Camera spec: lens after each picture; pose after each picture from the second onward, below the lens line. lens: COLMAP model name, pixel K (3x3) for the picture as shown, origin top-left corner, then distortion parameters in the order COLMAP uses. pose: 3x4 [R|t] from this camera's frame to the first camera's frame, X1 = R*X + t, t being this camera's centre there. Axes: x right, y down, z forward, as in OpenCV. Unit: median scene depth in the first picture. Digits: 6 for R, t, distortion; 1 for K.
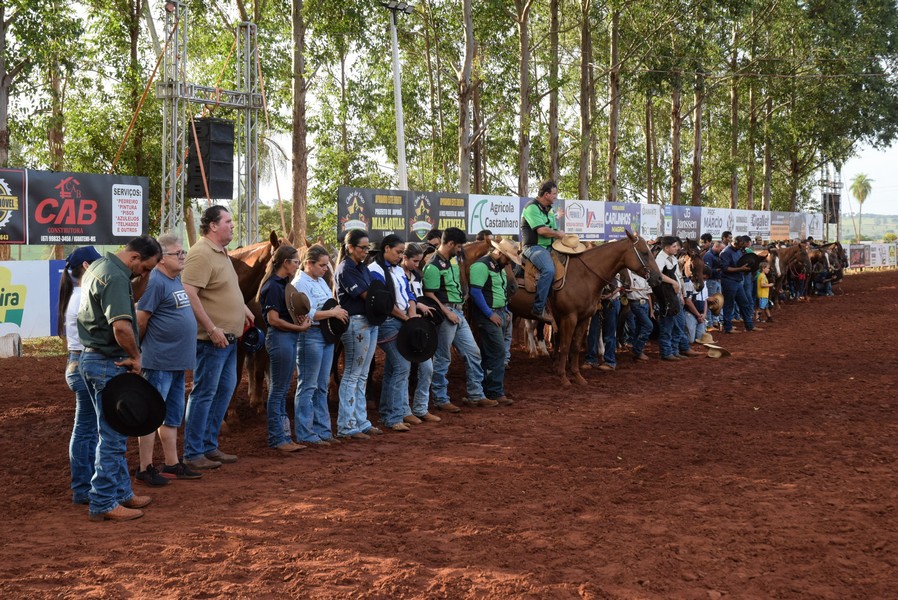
lens RADIAL K [[1448.2, 0, 449.0], [0, 1448.2, 300.0], [0, 0, 1]] dist [-0.026900, 0.068513]
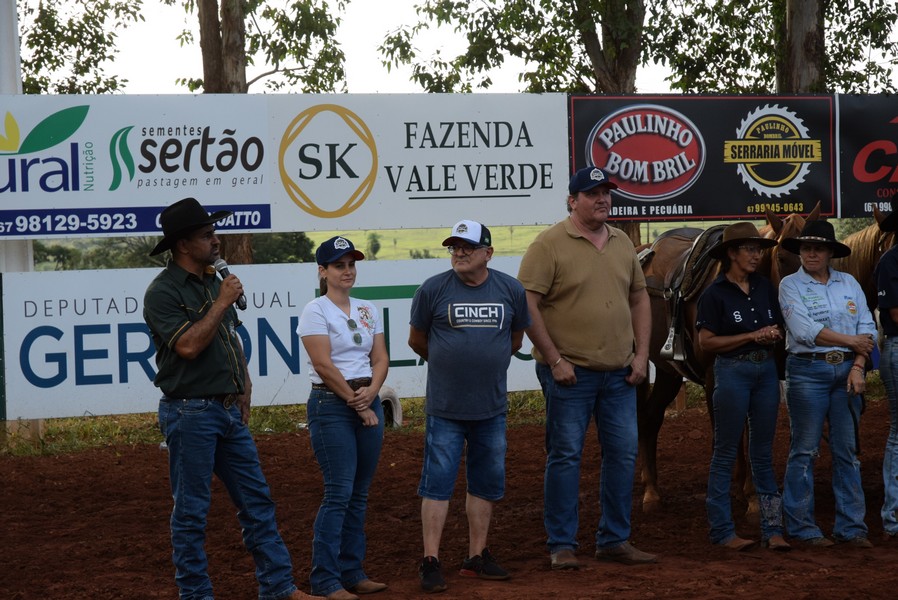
lens RADIAL K [[2662.7, 0, 447.4], [0, 2662.7, 331.9], [0, 0, 1]] dist [0.079607, -0.958462]
pose [[0.817223, 0.006564, -0.576285, 0.153823], [-0.000380, 0.999941, 0.010851, -0.001677], [0.576322, -0.008649, 0.817177, -0.008738]]
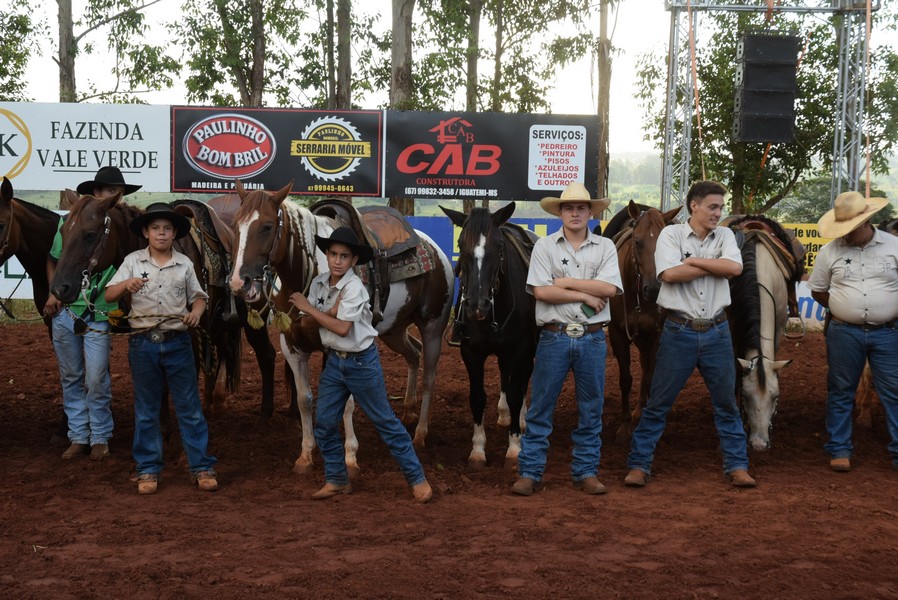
lens RADIAL K [[1215.9, 0, 453.1], [0, 1215.9, 312.3], [0, 0, 1]] dist [-0.016295, 0.033895]
pose [[0.469034, 0.099381, -0.877571, 0.262642], [-0.056057, 0.994995, 0.082718, -0.022463], [0.881399, 0.010397, 0.472258, 0.482114]]
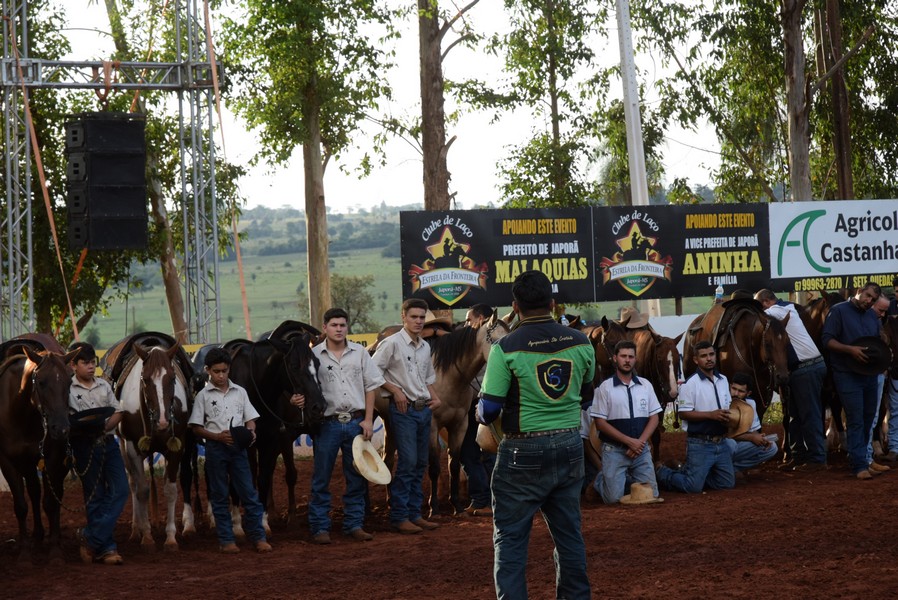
lens RADIAL K [[2662.7, 0, 447.4], [0, 2662.7, 331.9], [0, 0, 1]] dist [0.079607, -0.958462]
pose [[0.899067, -0.031928, -0.436645, 0.363467], [0.025175, 0.999457, -0.021244, -0.008548], [0.437086, 0.008107, 0.899383, 0.073293]]
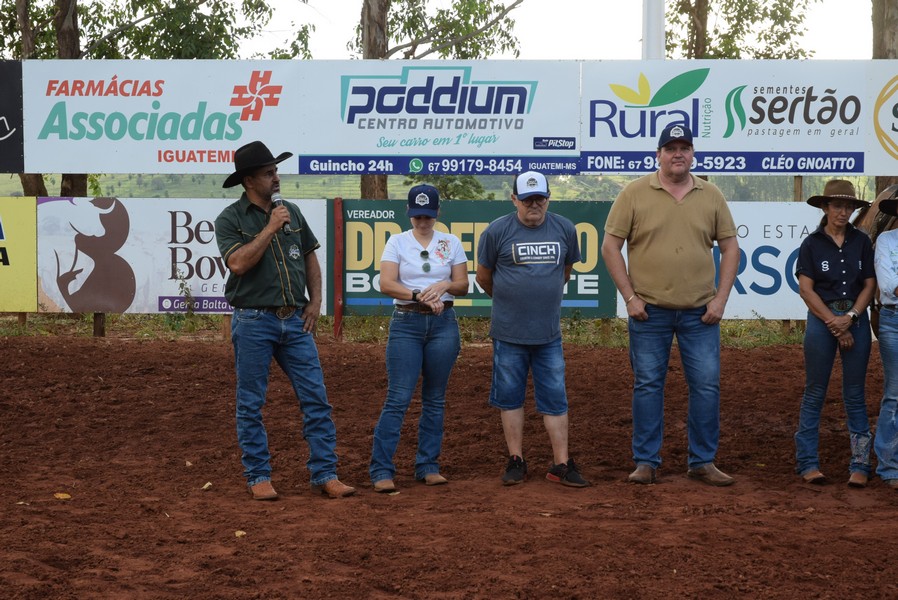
lens RADIAL K [[1980.3, 0, 445.9], [0, 1980.3, 328.6], [0, 0, 1]] dist [0.016656, -0.177848]
pose [[0.436774, 0.079225, -0.896076, 0.218432], [-0.043343, 0.996811, 0.067004, -0.008365], [0.898526, 0.009573, 0.438815, 0.145627]]
